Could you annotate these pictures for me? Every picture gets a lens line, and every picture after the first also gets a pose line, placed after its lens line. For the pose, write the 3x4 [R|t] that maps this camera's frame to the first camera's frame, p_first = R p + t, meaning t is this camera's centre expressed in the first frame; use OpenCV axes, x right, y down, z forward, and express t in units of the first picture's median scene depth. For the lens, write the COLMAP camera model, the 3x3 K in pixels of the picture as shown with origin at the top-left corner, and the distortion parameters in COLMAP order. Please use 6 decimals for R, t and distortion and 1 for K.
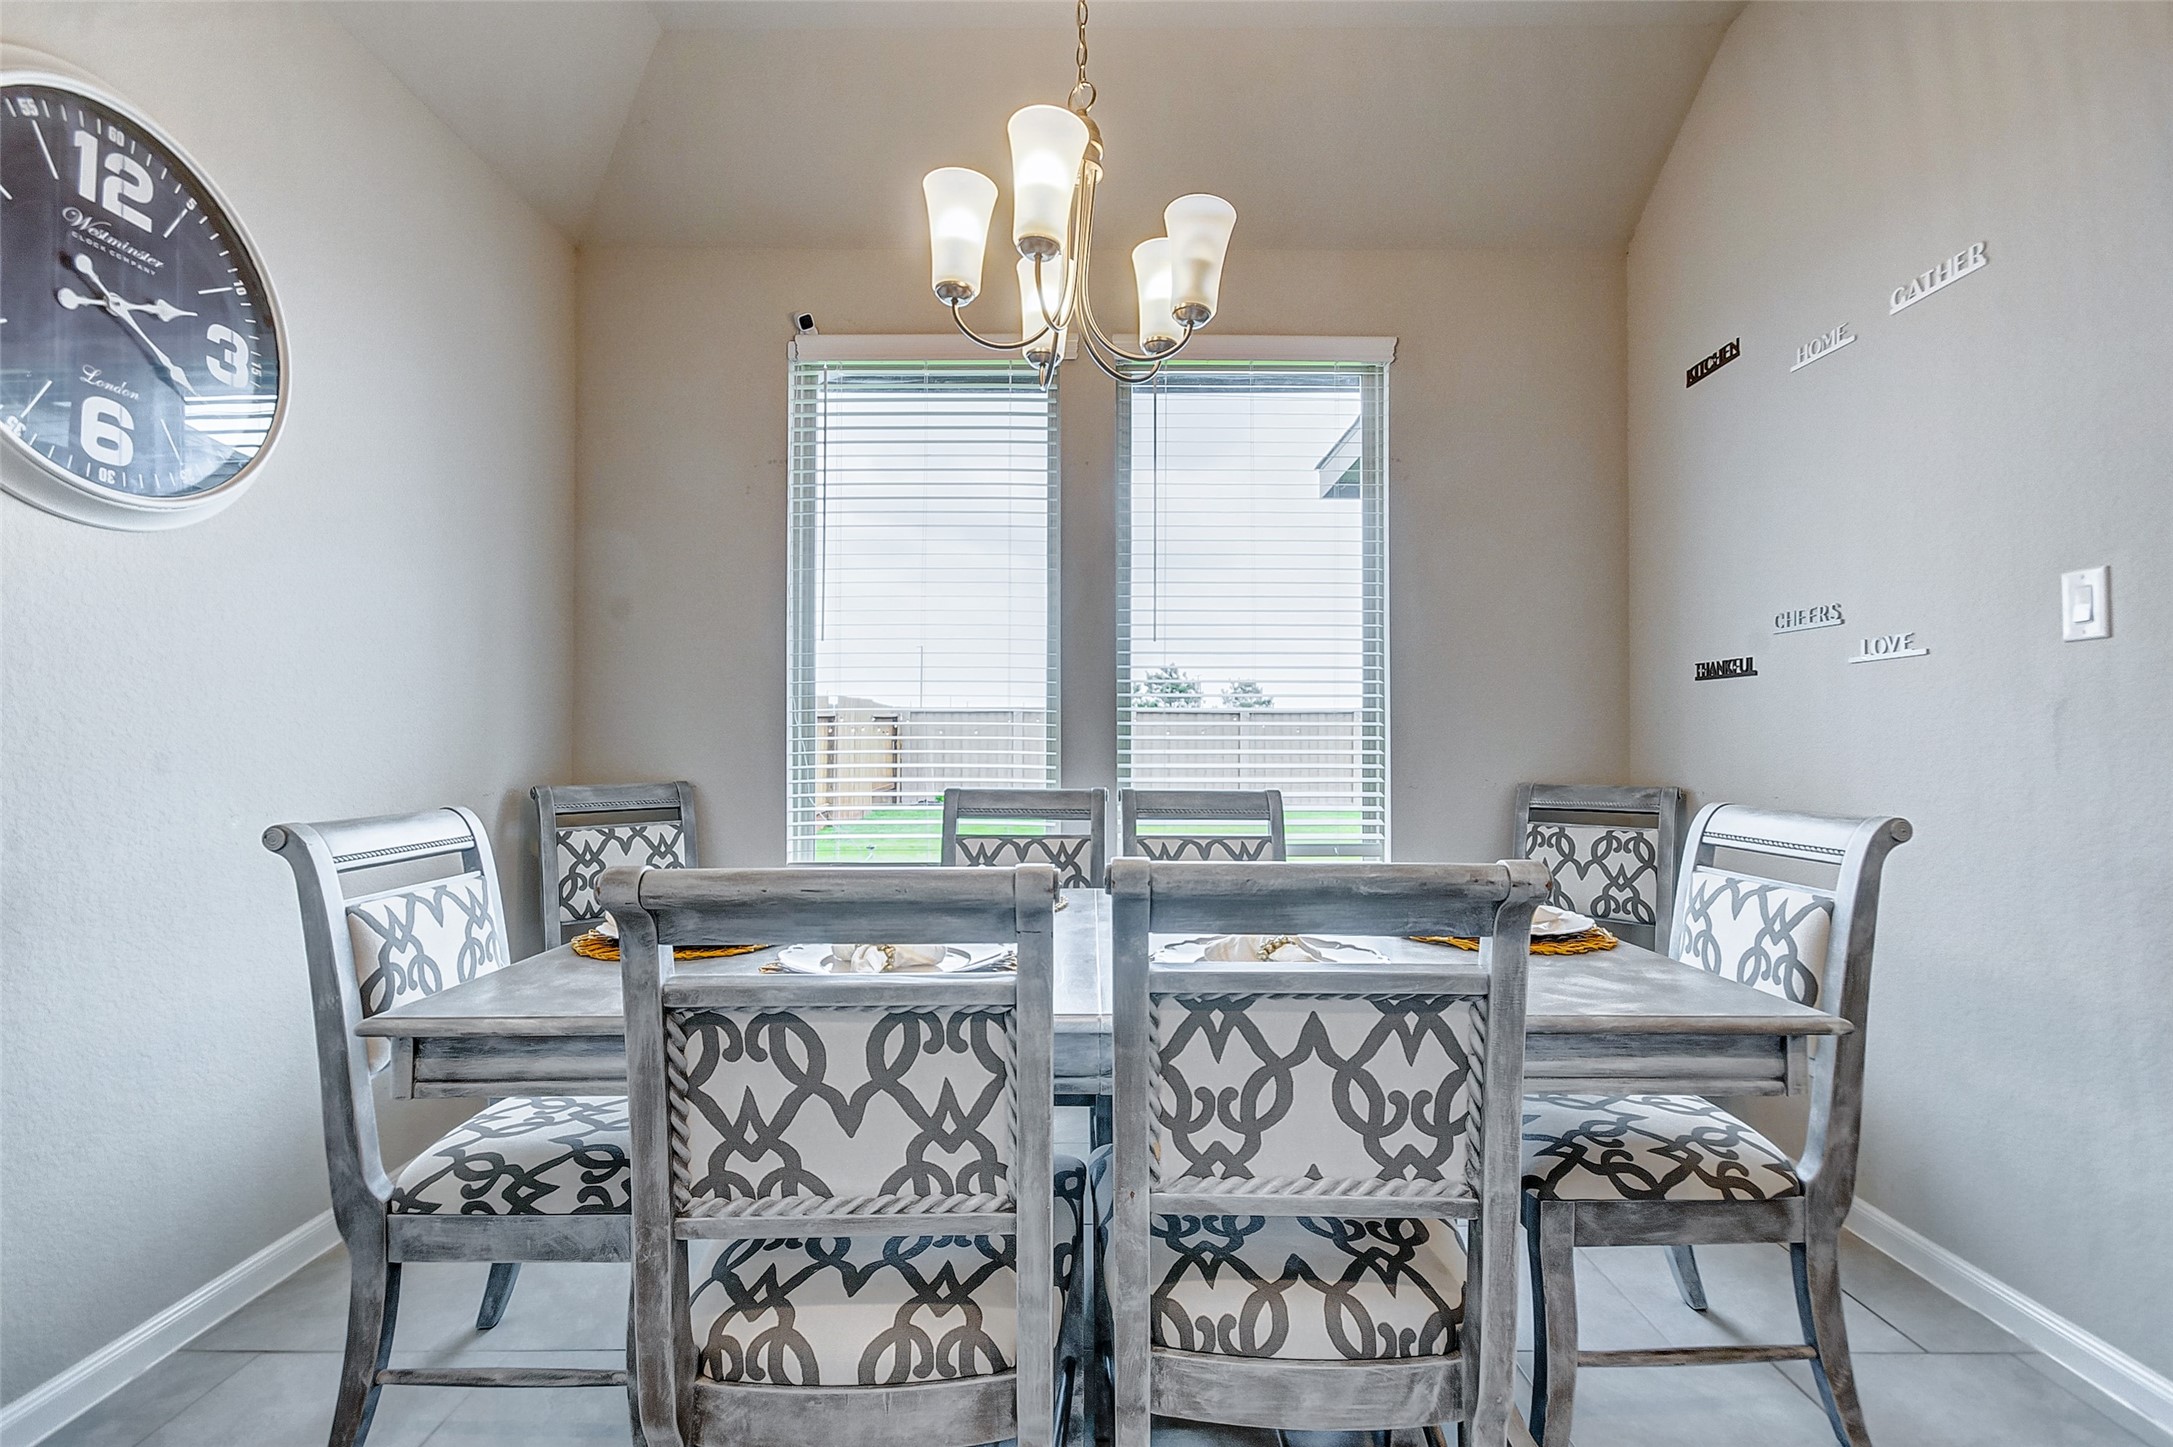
lens RADIAL K [[978.5, 0, 1089.2], [0, 978.5, 732.0], [0, 0, 1]] dist [0.024649, -0.017821]
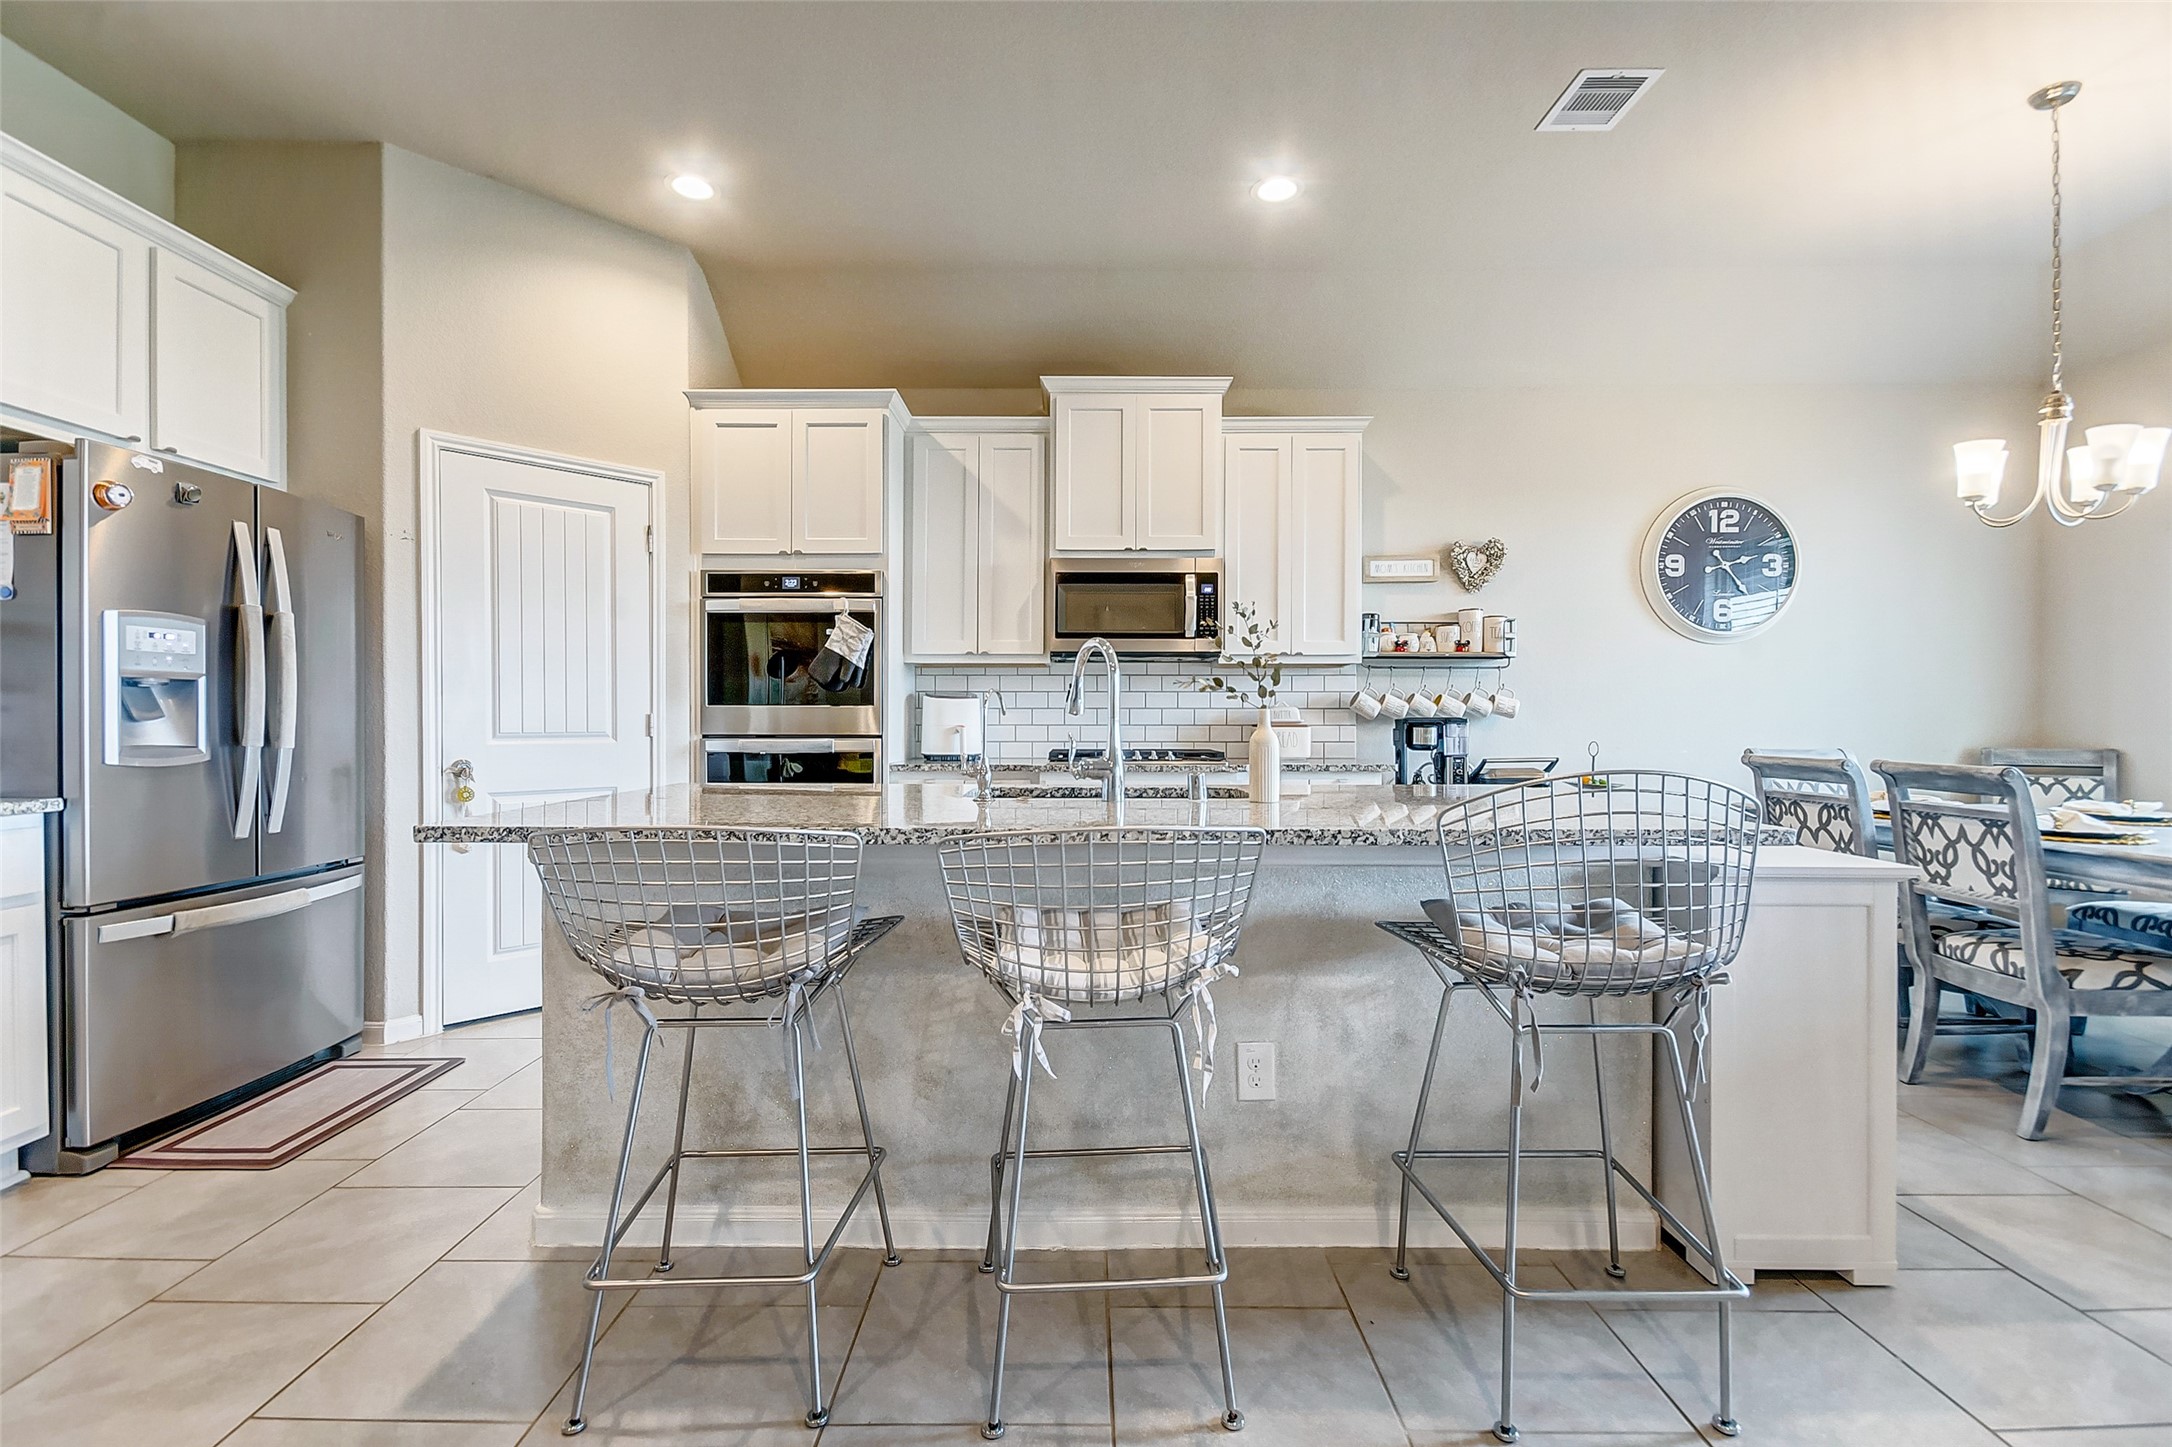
lens RADIAL K [[978.0, 0, 1088.6], [0, 978.0, 732.0], [0, 0, 1]] dist [0.024649, -0.017821]
pose [[0.016659, 0.011810, -0.999791, 2.755823], [0.009666, 0.999882, 0.011972, -0.011320], [0.999815, -0.009864, 0.016543, -1.334565]]
